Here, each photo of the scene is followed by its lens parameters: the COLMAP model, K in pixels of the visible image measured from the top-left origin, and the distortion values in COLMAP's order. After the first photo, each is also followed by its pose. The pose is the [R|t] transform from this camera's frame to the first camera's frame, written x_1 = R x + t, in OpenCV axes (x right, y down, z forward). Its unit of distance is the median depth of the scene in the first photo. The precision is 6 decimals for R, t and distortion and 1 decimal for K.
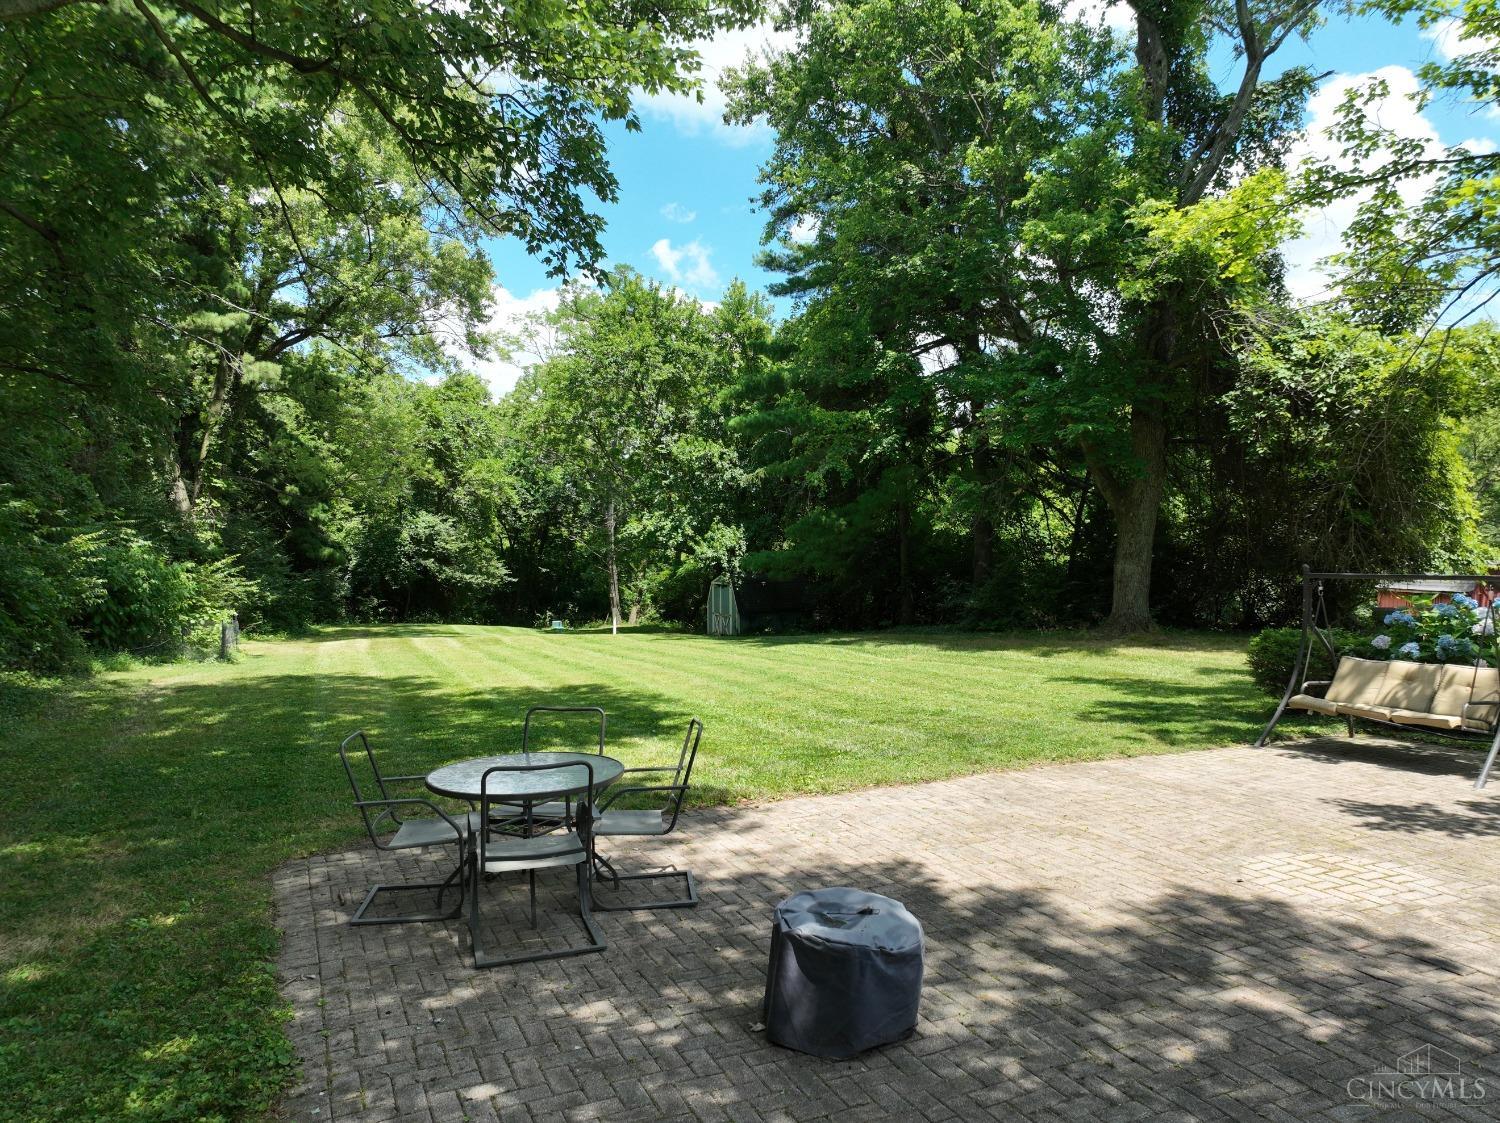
lens RADIAL K [[1072.1, 0, 758.9], [0, 1072.1, 556.5], [0, 0, 1]] dist [0.001523, 0.010007]
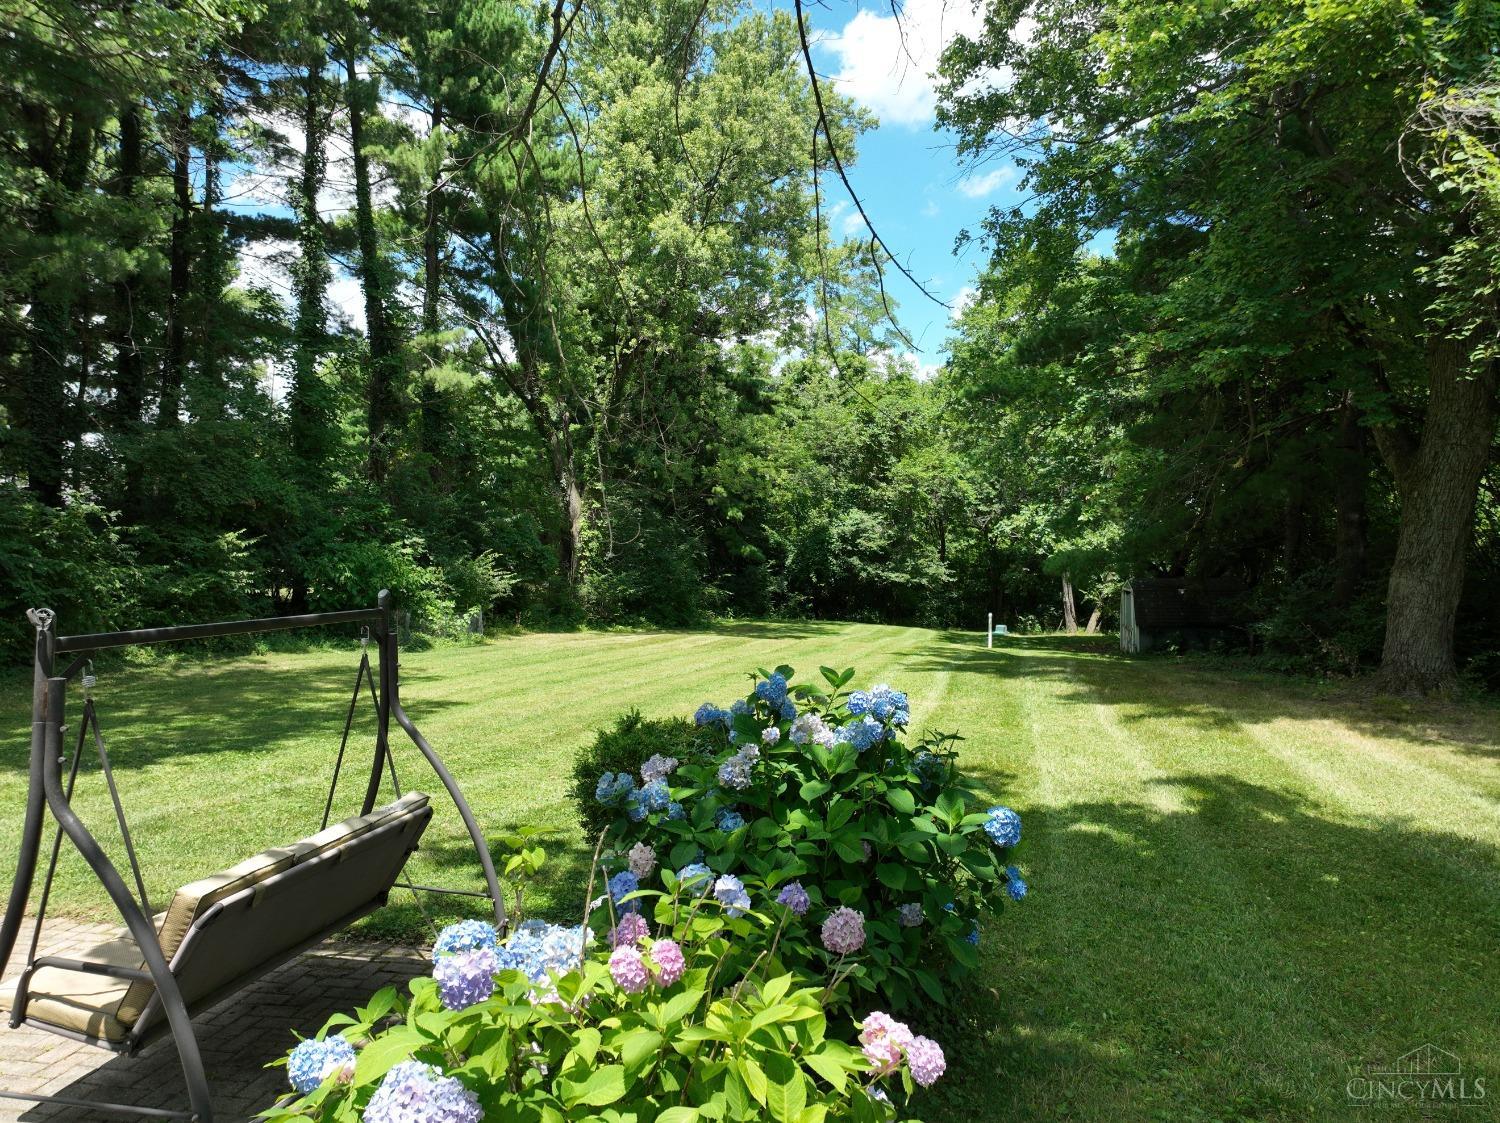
lens RADIAL K [[1072.1, 0, 758.9], [0, 1072.1, 556.5], [0, 0, 1]] dist [0.001523, 0.010007]
pose [[0.813746, 0.009799, -0.581138, 0.194988], [-0.008251, 0.999952, 0.005307, -0.002398], [0.581162, 0.000477, 0.813788, 0.146007]]
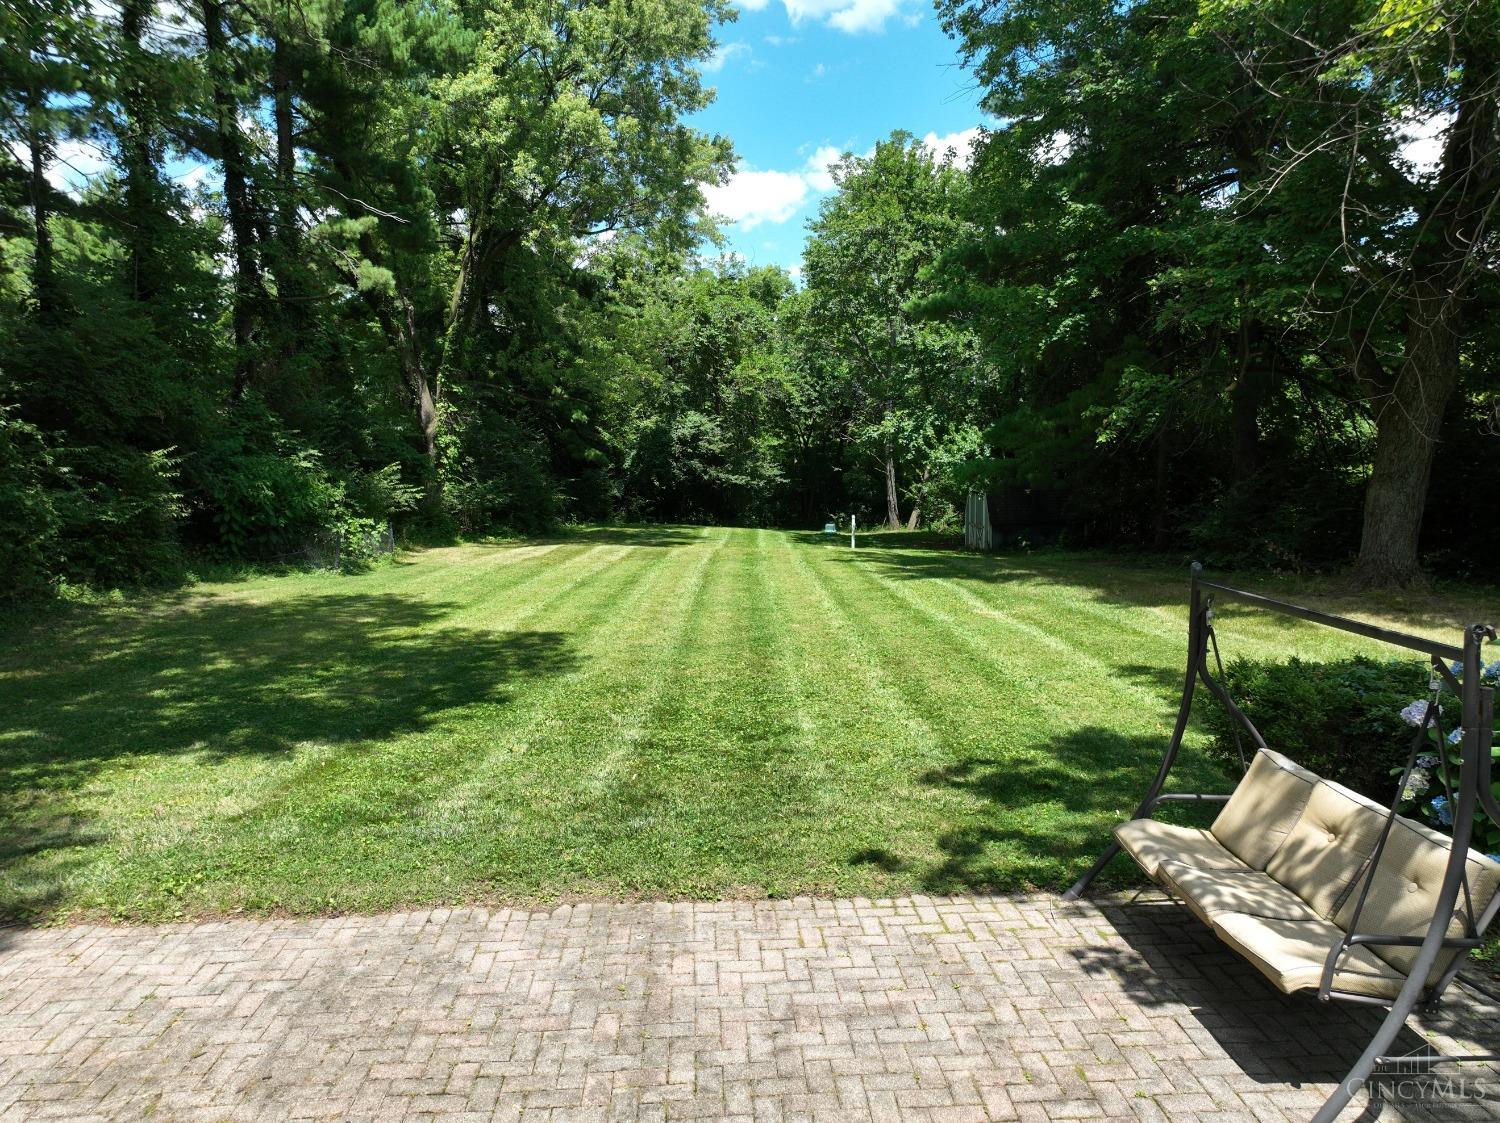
lens RADIAL K [[1072.1, 0, 758.9], [0, 1072.1, 556.5], [0, 0, 1]] dist [0.001523, 0.010007]
pose [[0.933043, 0.039059, -0.357639, 0.104845], [-0.002450, 0.994756, 0.102249, -0.009918], [0.359758, -0.094527, 0.928245, 0.095432]]
